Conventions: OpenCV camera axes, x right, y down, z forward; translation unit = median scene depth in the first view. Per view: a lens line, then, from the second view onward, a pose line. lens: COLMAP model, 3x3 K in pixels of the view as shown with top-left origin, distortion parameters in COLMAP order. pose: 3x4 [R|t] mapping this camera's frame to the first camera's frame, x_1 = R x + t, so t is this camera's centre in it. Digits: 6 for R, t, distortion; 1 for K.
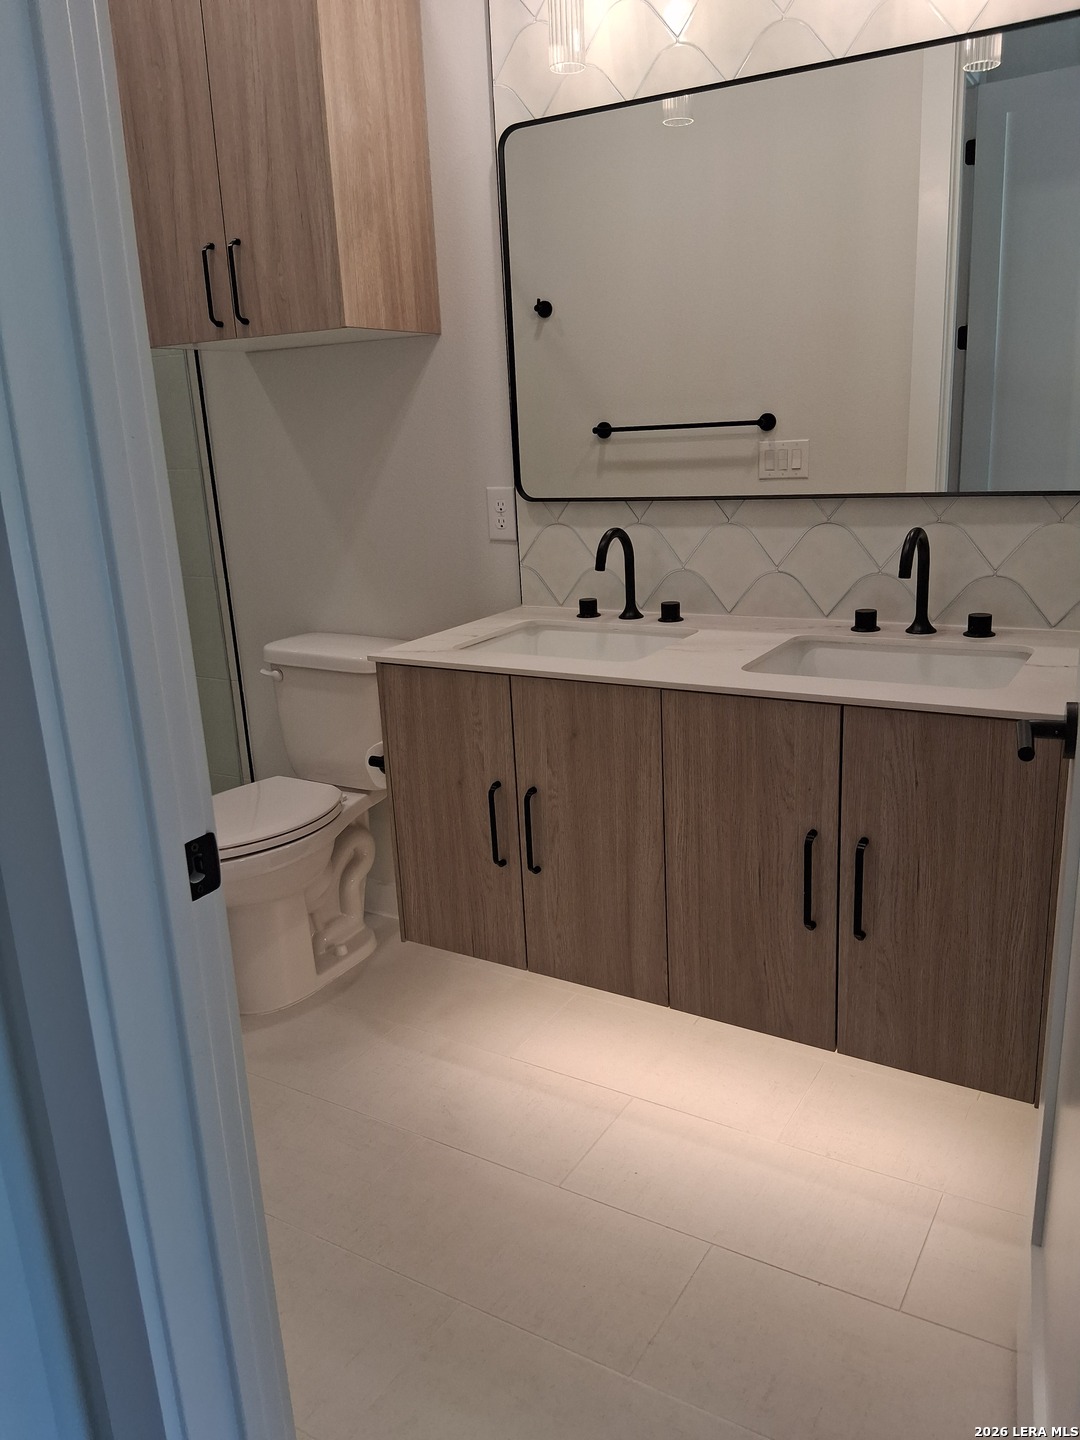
lens RADIAL K [[1099.9, 0, 576.1], [0, 1099.9, 721.1], [0, 0, 1]] dist [0.091206, -0.163416]
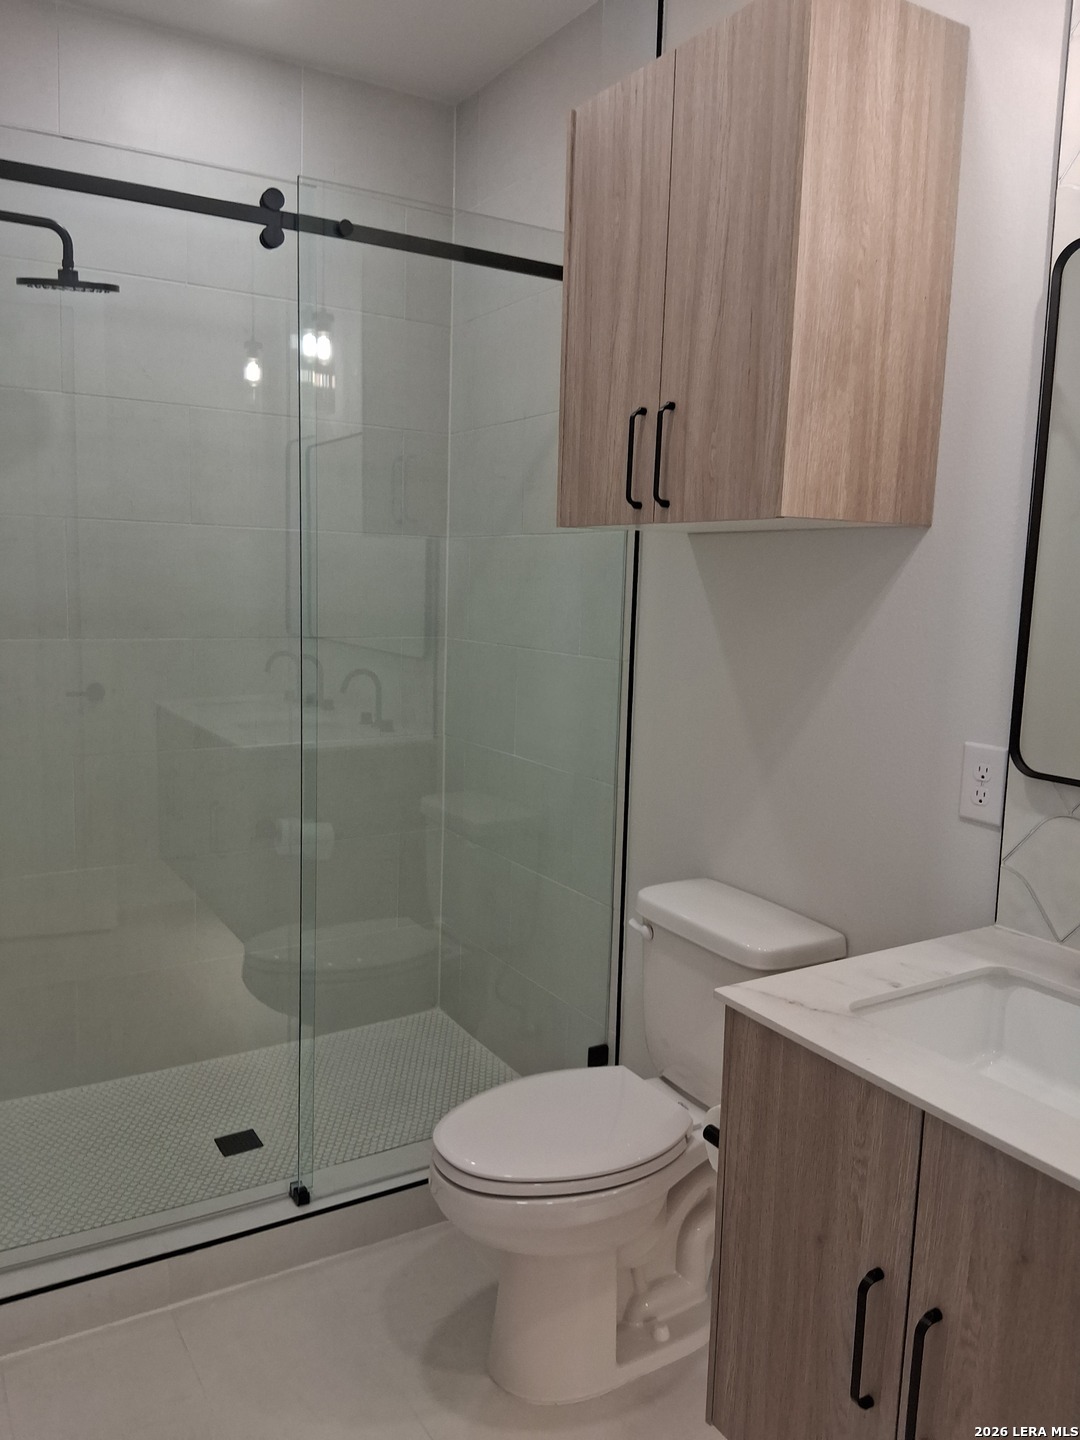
lens RADIAL K [[1102.2, 0, 540.0], [0, 1102.2, 720.0], [0, 0, 1]] dist [0.096385, -0.168112]
pose [[0.875034, 0.130903, -0.466026, 0.008952], [-0.189852, 0.978412, -0.081646, -0.133743], [0.445278, 0.159919, 0.880996, 0.308058]]
